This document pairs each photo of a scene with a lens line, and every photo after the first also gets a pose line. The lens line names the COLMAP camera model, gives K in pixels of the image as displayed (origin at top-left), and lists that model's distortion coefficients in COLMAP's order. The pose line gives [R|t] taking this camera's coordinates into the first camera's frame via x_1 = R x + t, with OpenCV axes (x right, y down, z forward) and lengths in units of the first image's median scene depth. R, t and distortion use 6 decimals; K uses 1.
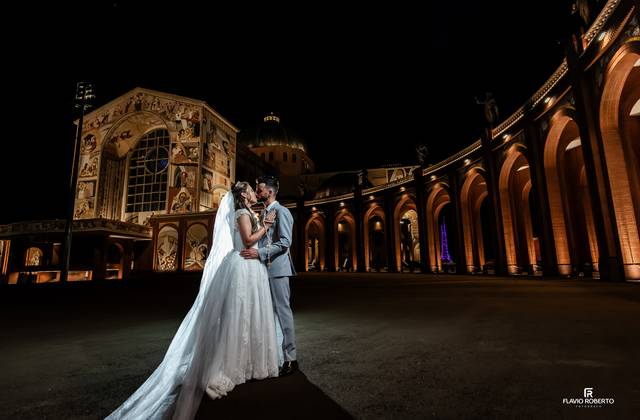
lens RADIAL K [[316.4, 0, 320.0], [0, 316.4, 210.0], [0, 0, 1]] dist [0.000822, 0.000119]
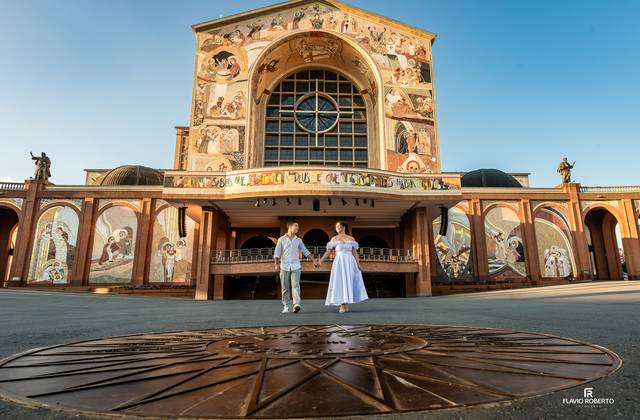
lens RADIAL K [[316.4, 0, 320.0], [0, 316.4, 210.0], [0, 0, 1]] dist [0.000822, 0.000119]
pose [[0.957220, 0.071152, 0.280478, -0.759275], [-0.064449, 0.997373, -0.033063, 0.076776], [-0.282093, 0.013572, 0.959291, 0.405843]]
